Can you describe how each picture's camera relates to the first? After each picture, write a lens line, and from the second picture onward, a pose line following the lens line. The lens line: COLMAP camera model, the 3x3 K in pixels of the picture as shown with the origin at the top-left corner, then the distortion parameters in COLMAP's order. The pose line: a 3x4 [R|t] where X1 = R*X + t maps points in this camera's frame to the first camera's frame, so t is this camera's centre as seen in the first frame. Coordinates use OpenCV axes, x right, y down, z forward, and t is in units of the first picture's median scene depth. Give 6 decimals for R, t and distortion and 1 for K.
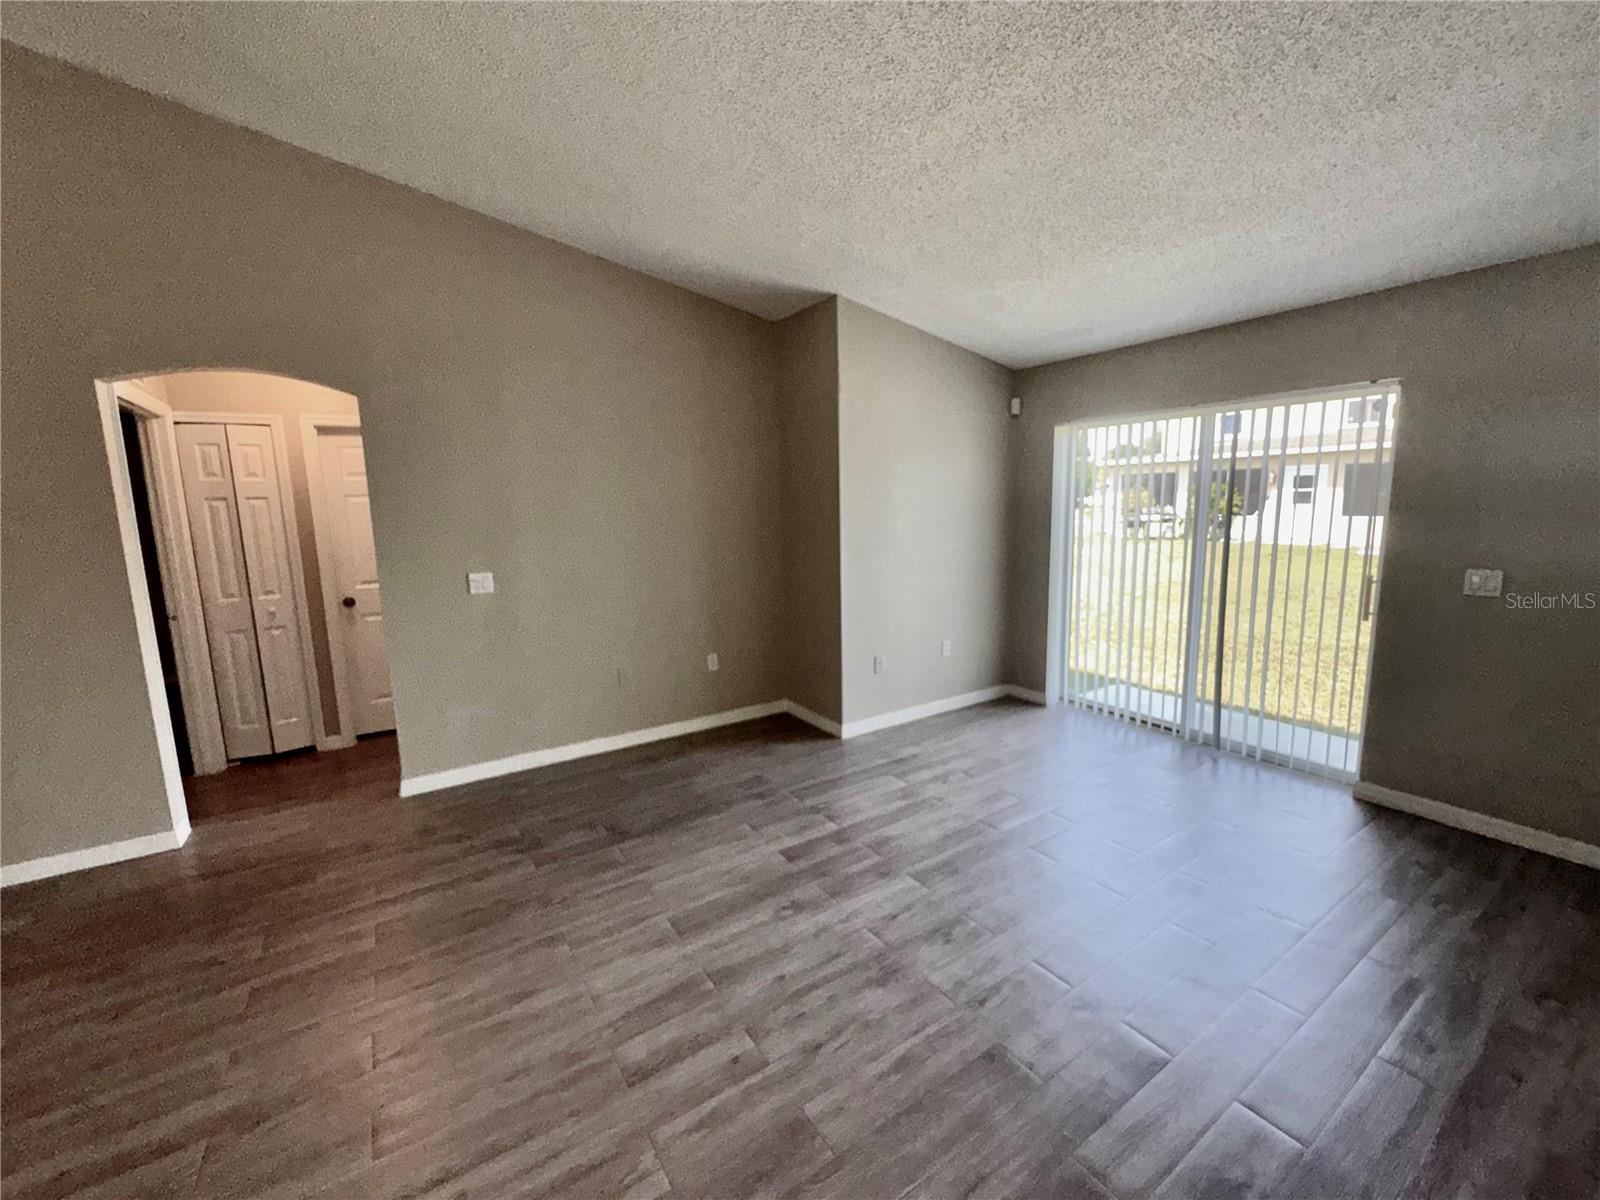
lens RADIAL K [[643.9, 0, 798.1], [0, 643.9, 596.9], [0, 0, 1]] dist [-0.001659, -0.000257]
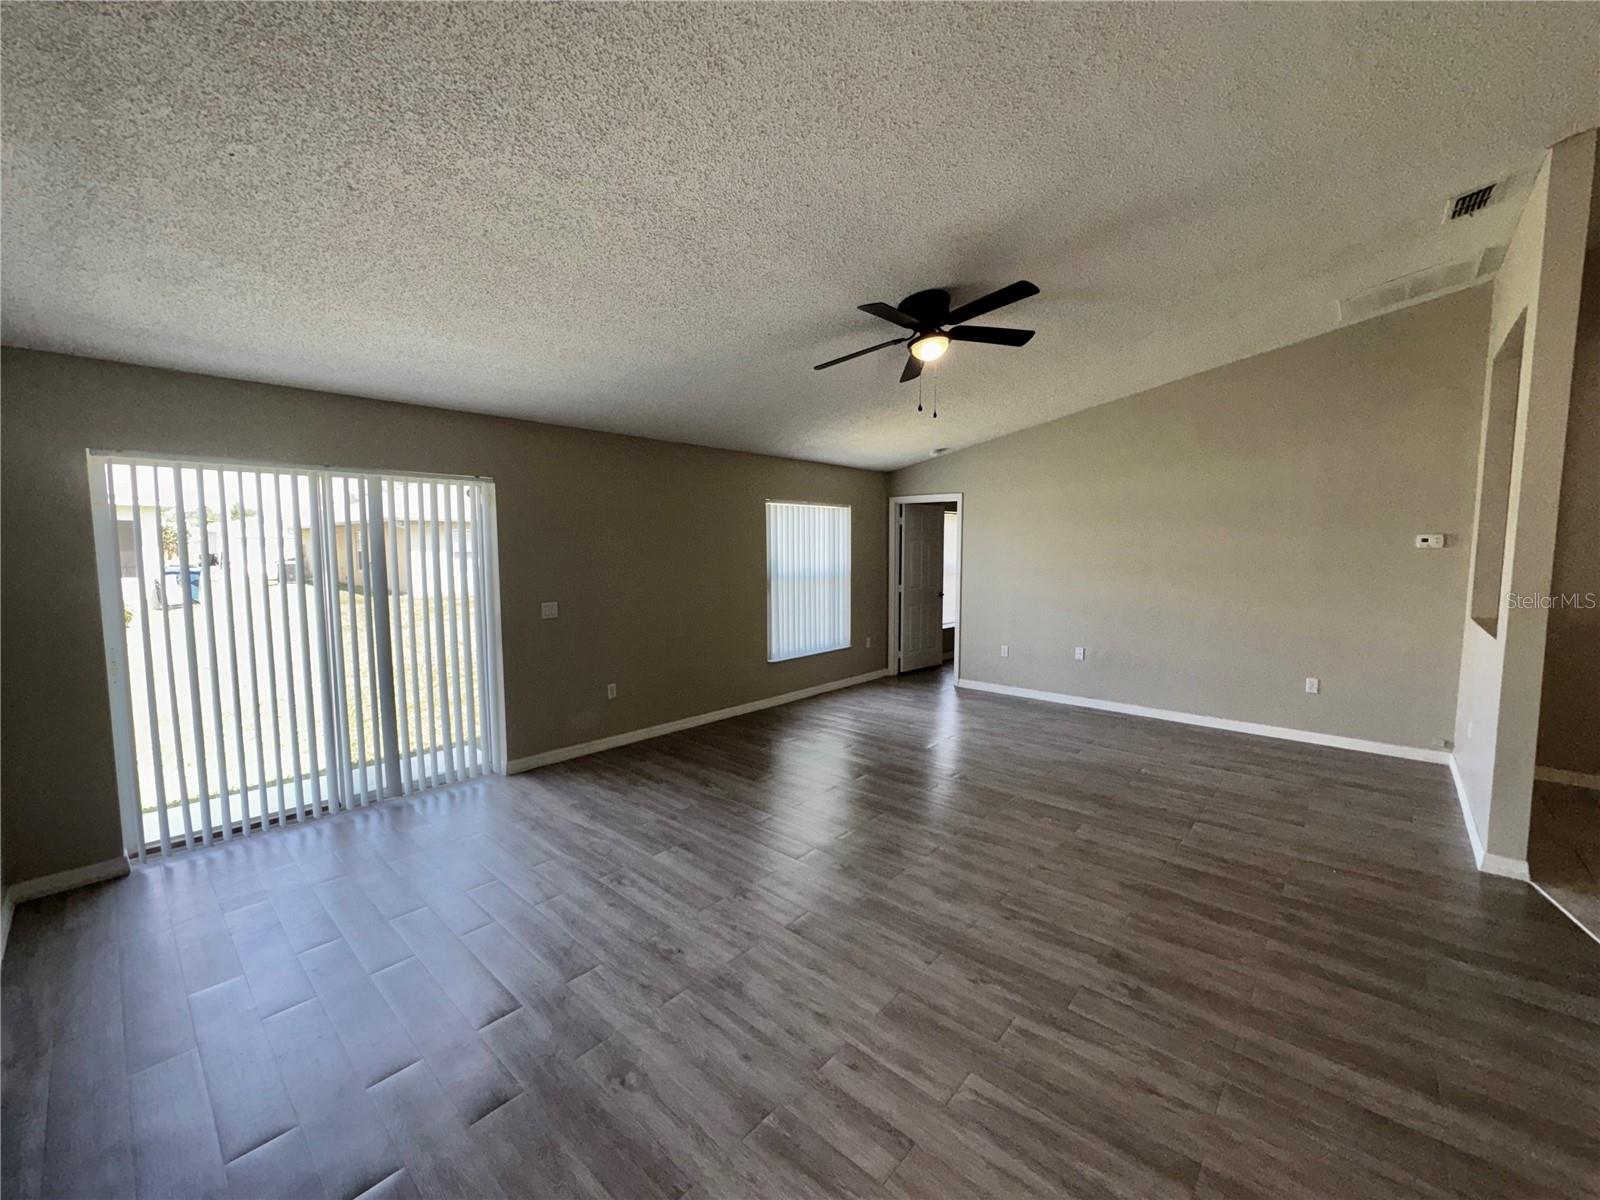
lens RADIAL K [[643.9, 0, 798.1], [0, 643.9, 596.9], [0, 0, 1]] dist [-0.001659, -0.000257]
pose [[-0.252860, -0.056768, 0.965836, -1.013216], [0.150891, 0.983748, 0.097325, -0.175471], [-0.955664, 0.170345, -0.240184, 1.133241]]
